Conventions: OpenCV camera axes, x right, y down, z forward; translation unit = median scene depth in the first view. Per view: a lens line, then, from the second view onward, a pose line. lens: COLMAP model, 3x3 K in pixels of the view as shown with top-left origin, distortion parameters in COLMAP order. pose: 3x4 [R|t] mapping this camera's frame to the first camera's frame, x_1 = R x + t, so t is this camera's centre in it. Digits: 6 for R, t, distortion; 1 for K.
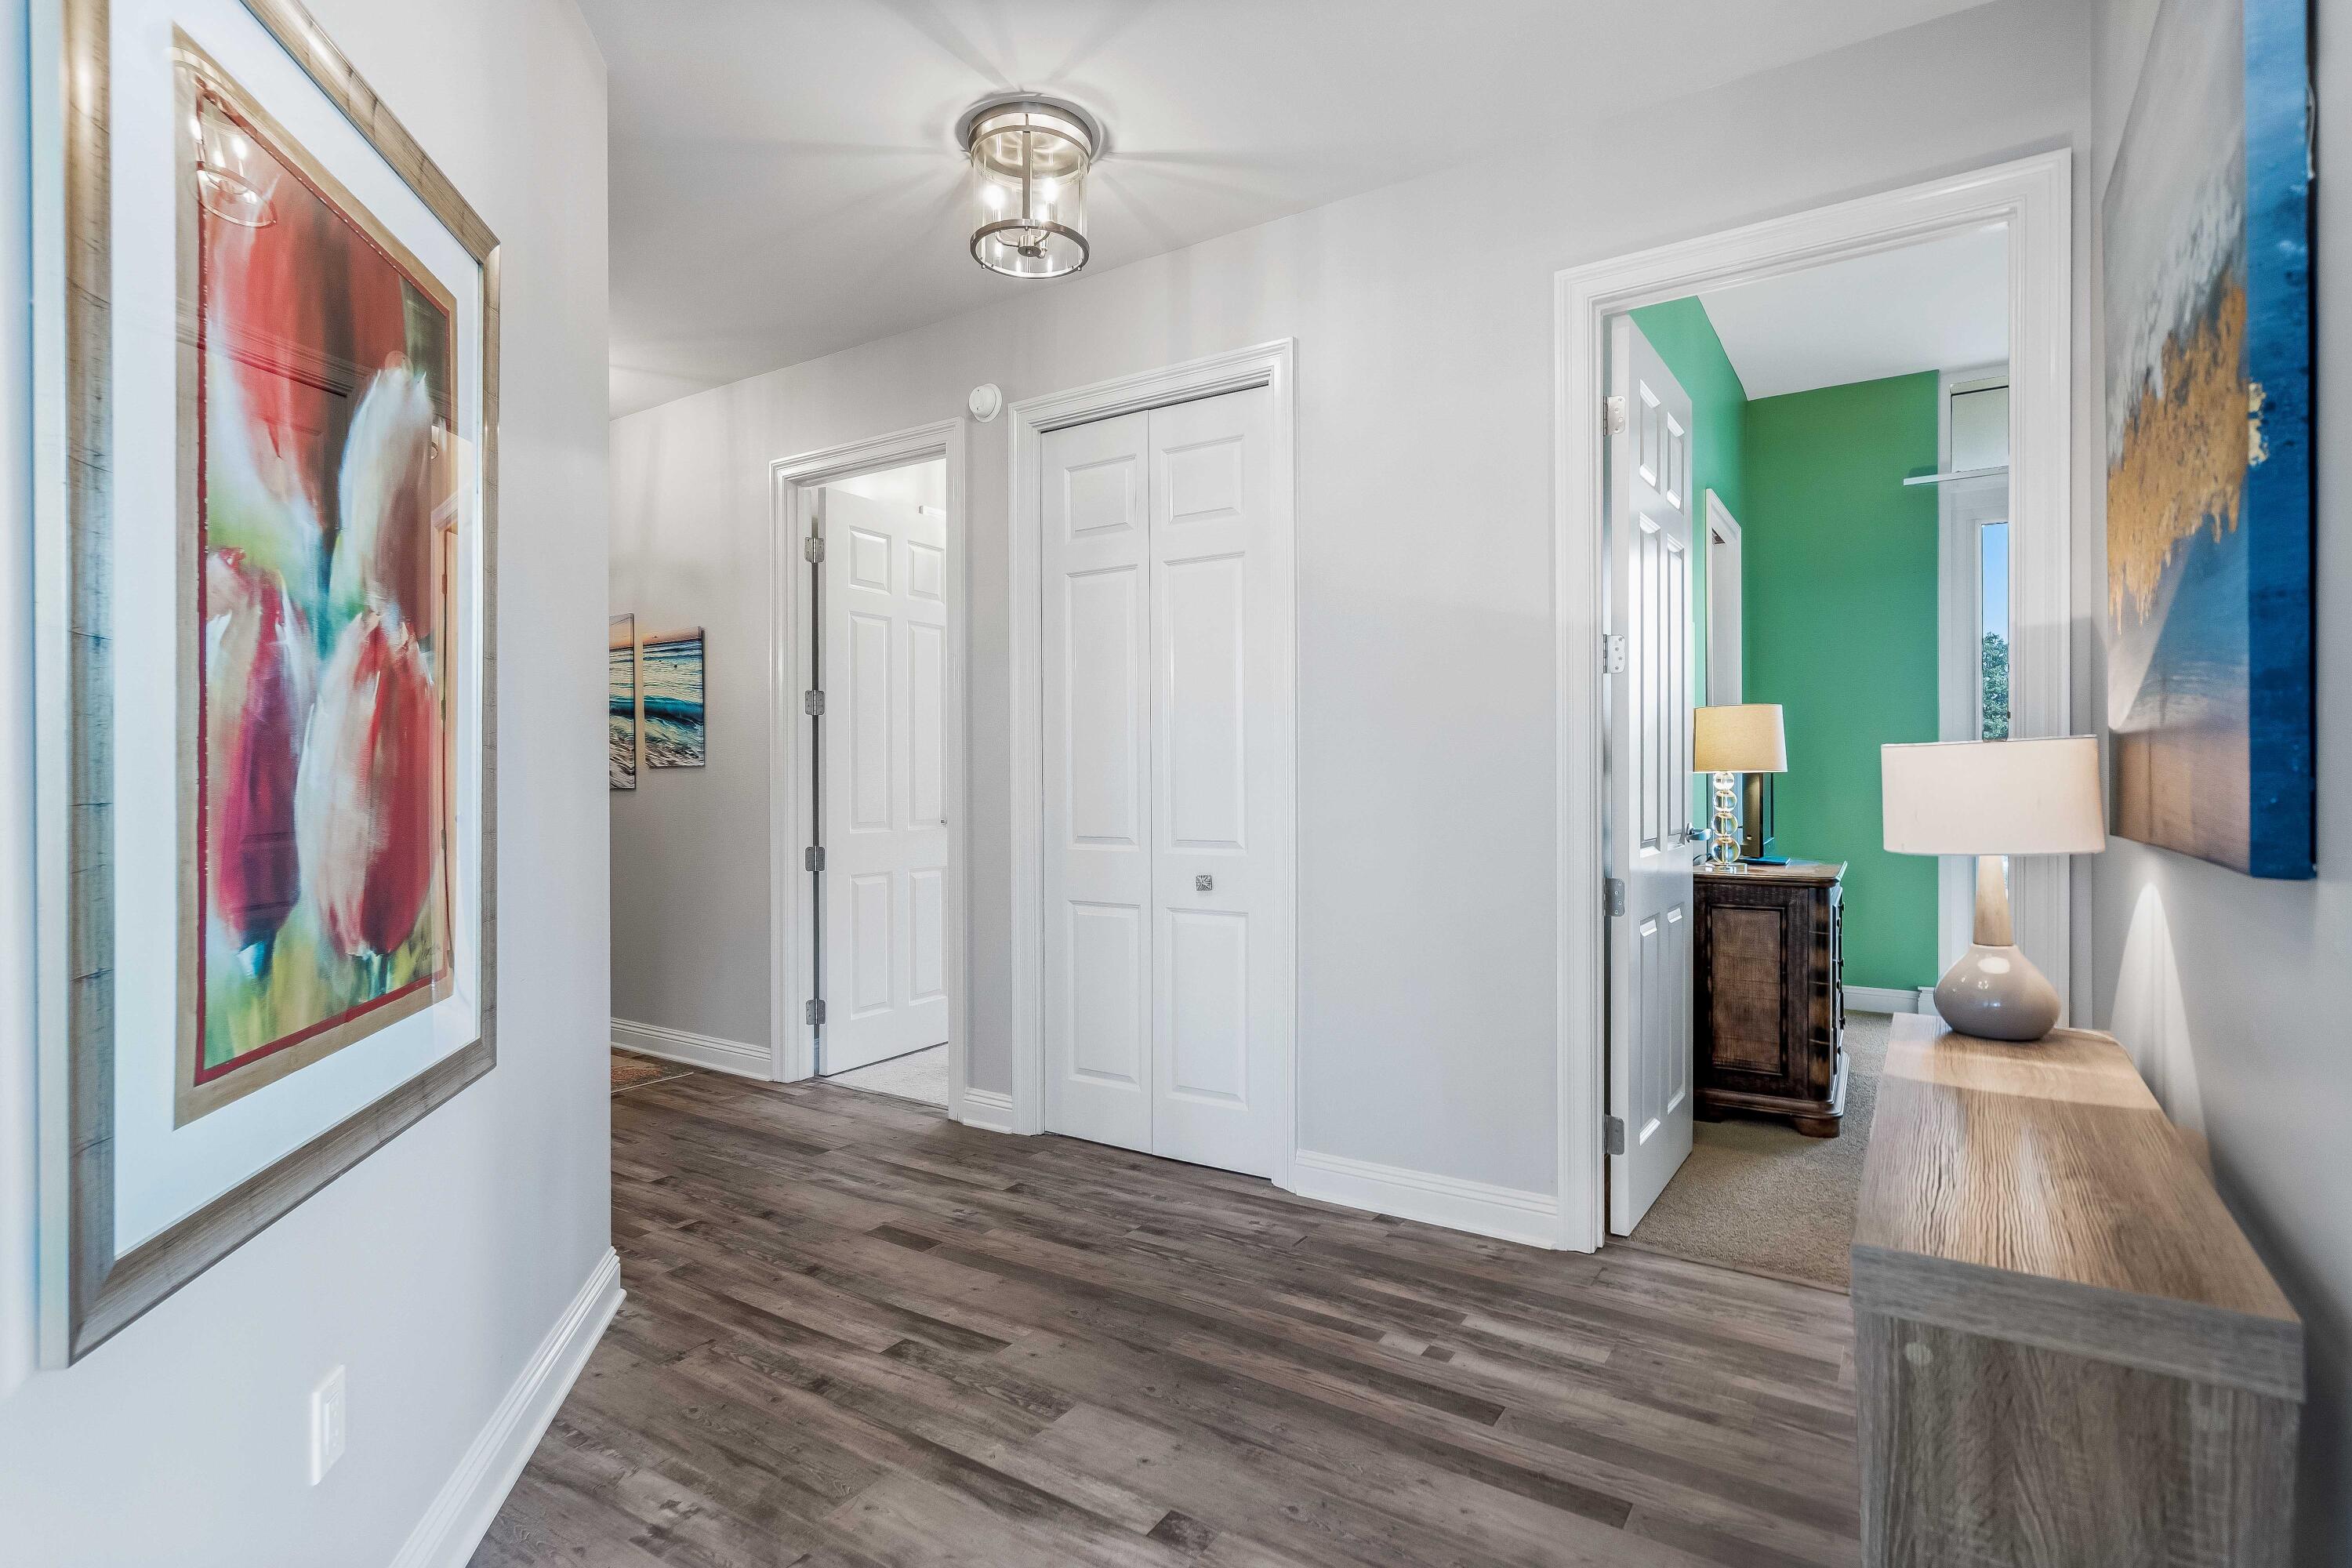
lens RADIAL K [[1154.7, 0, 1159.6], [0, 1154.7, 775.4], [0, 0, 1]] dist [-0.002263, 0.002953]
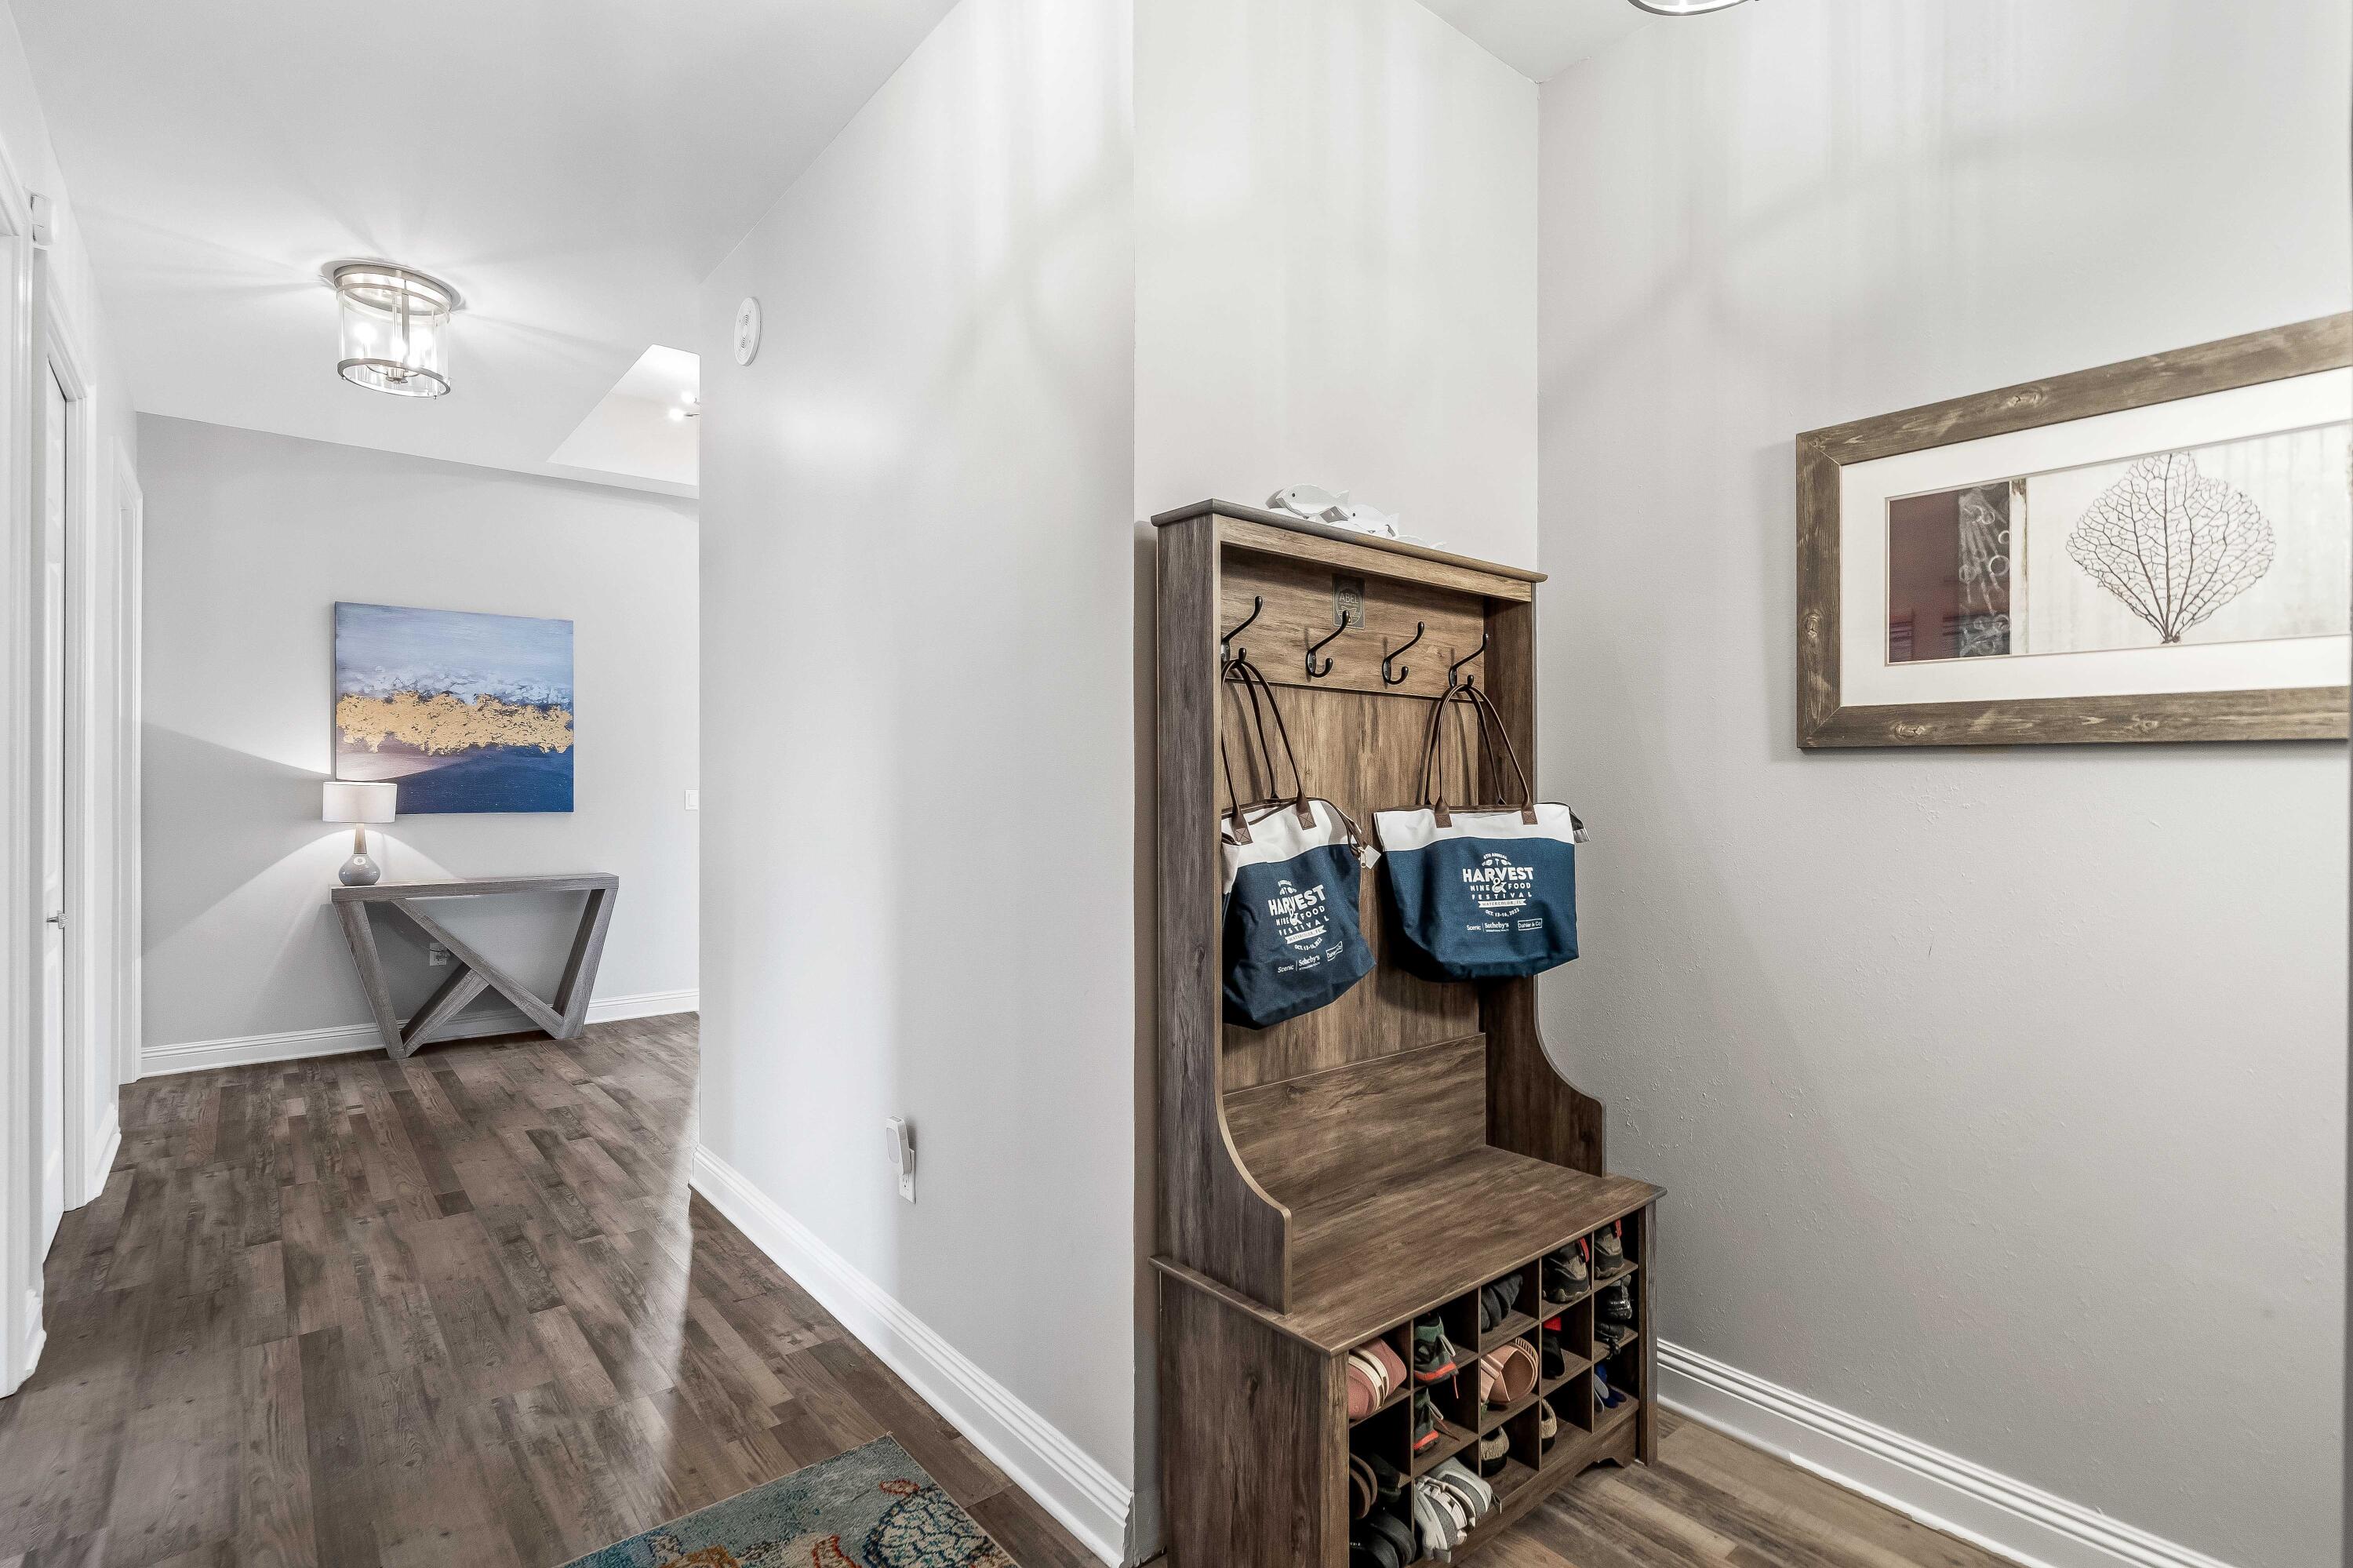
lens RADIAL K [[1097.1, 0, 1168.6], [0, 1097.1, 777.8], [0, 0, 1]] dist [-0.000452, 0.002033]
pose [[-0.955406, -0.003953, 0.295267, -1.183603], [-0.005749, 0.999970, -0.005215, -0.025267], [-0.295238, -0.006681, -0.955400, 1.769184]]
